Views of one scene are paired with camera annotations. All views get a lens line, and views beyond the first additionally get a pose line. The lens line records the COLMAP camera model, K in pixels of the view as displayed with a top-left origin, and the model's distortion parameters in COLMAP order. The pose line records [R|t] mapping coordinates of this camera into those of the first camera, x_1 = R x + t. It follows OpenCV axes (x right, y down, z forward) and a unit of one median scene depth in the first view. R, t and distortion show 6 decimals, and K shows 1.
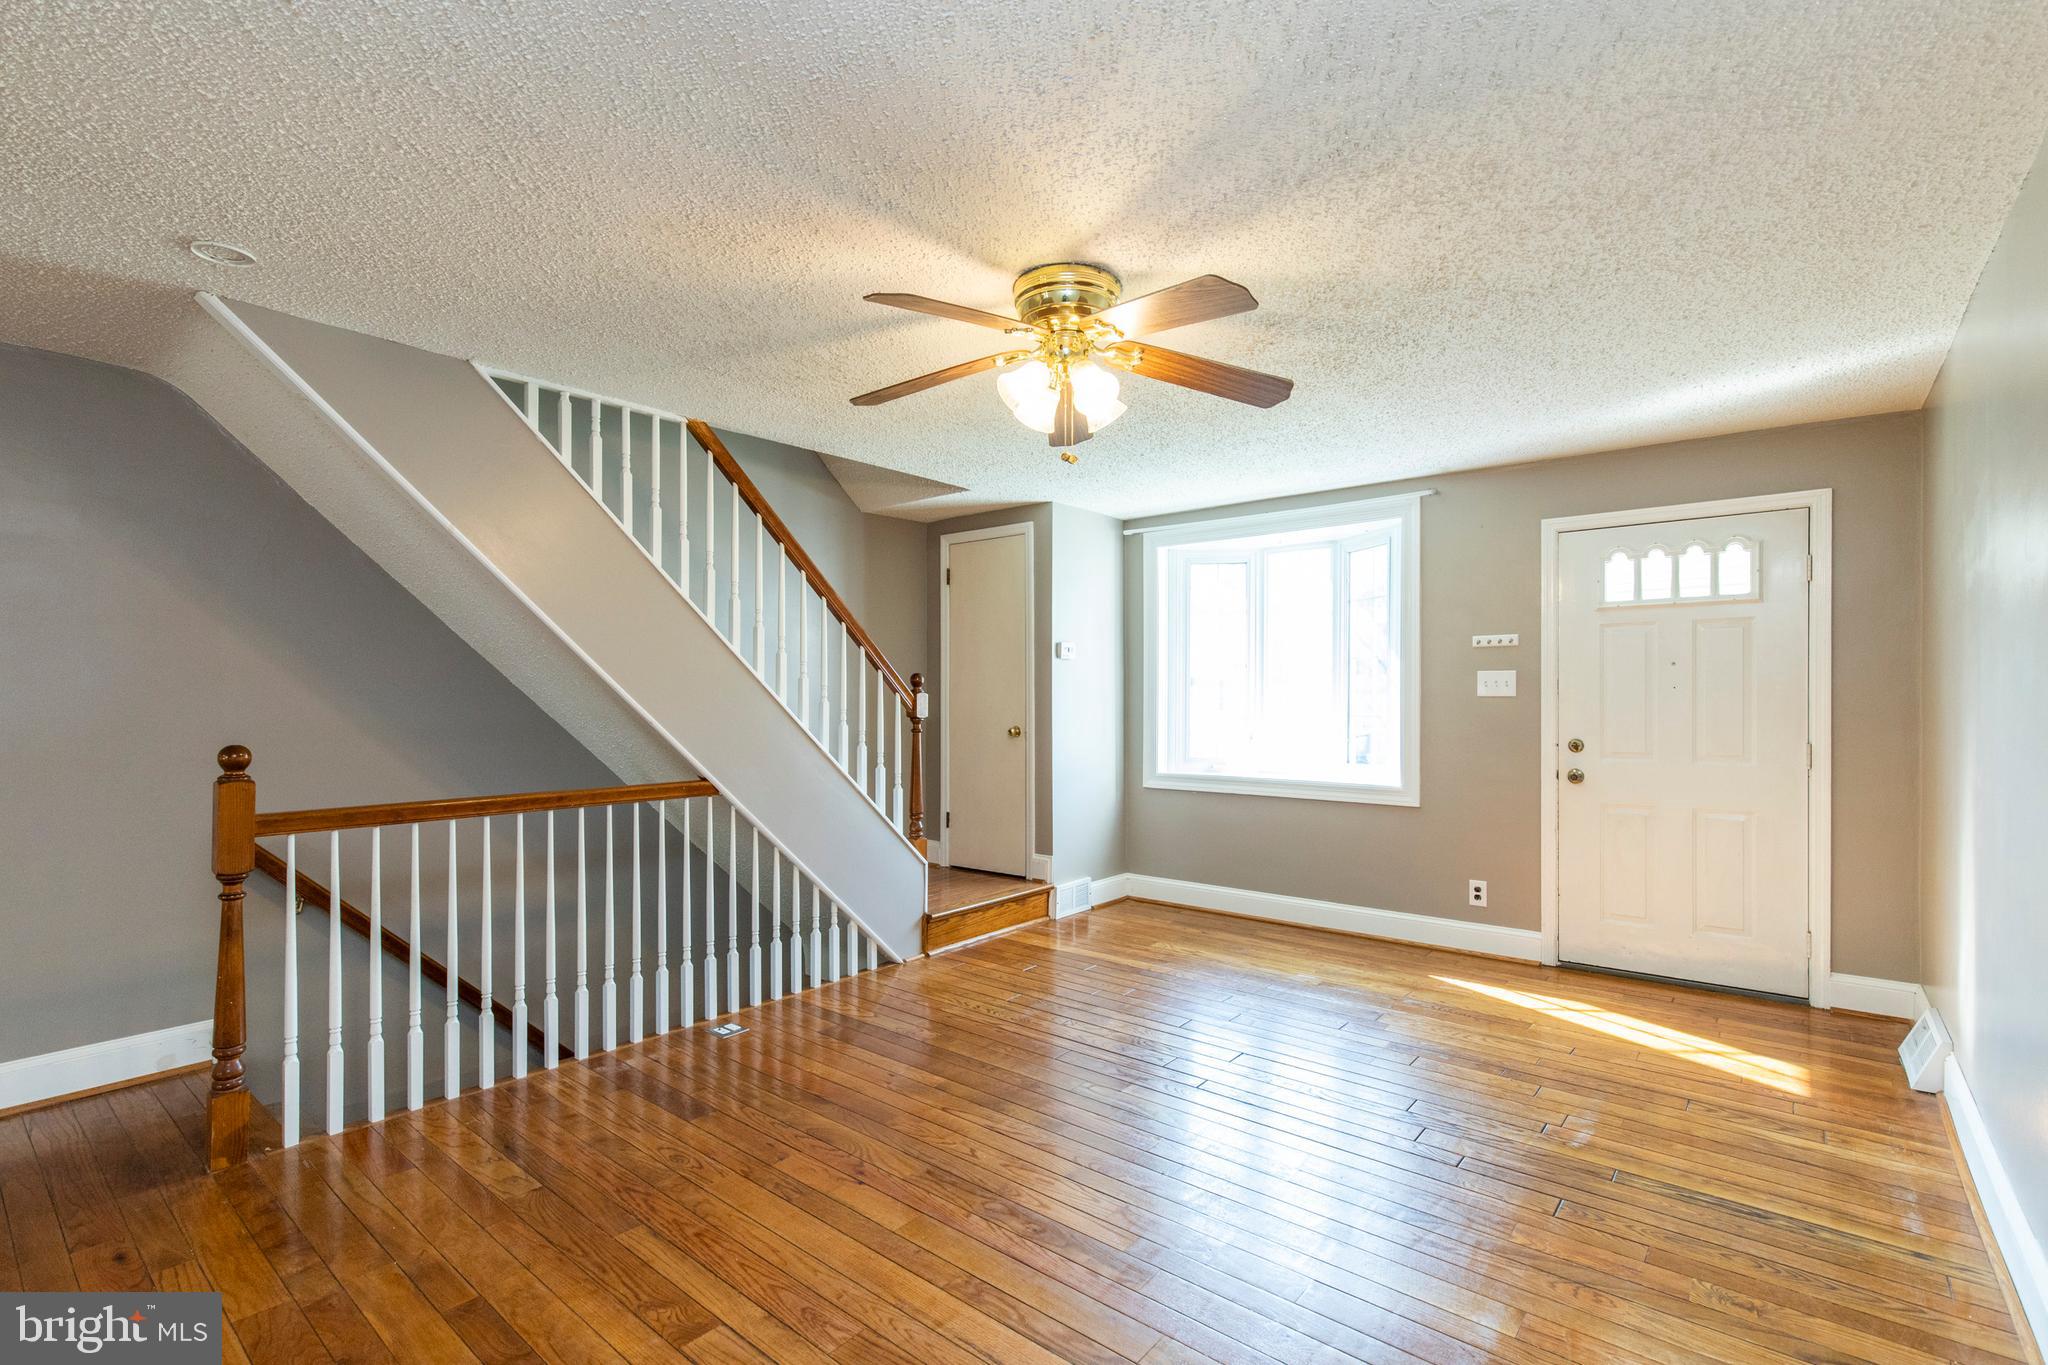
lens RADIAL K [[921.7, 0, 1032.8], [0, 921.7, 702.3], [0, 0, 1]] dist [0.002947, -0.001032]
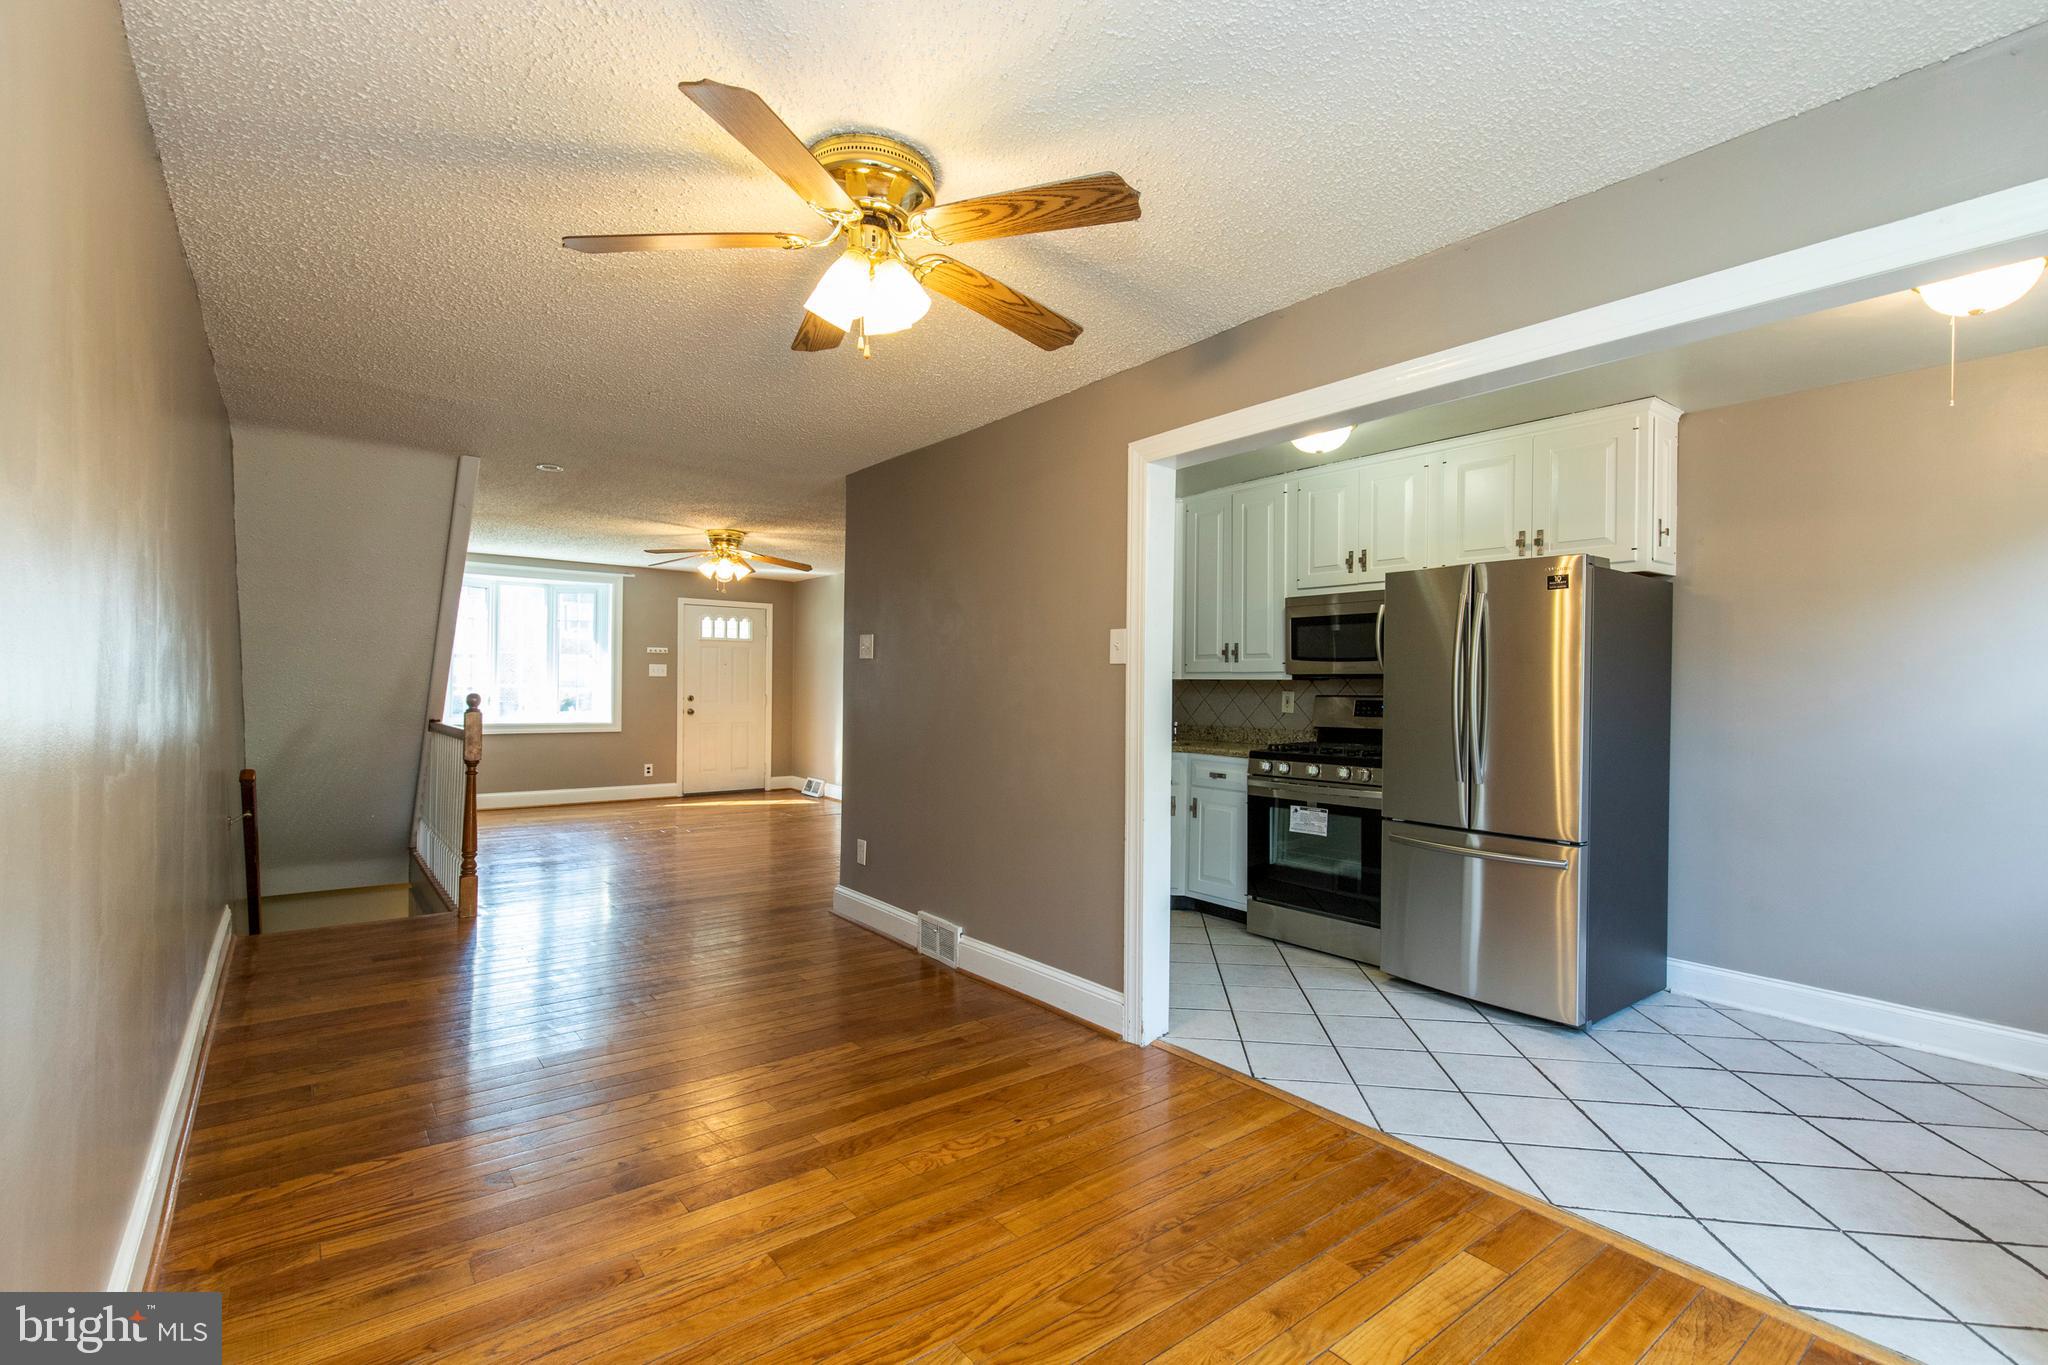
lens RADIAL K [[921.7, 0, 1018.3], [0, 921.7, 684.1], [0, 0, 1]] dist [0.002947, -0.001032]
pose [[0.230726, 0.004652, 0.973008, -1.444954], [-0.001214, 0.999989, -0.004494, 0.020728], [-0.973018, -0.000144, 0.230729, -0.318405]]
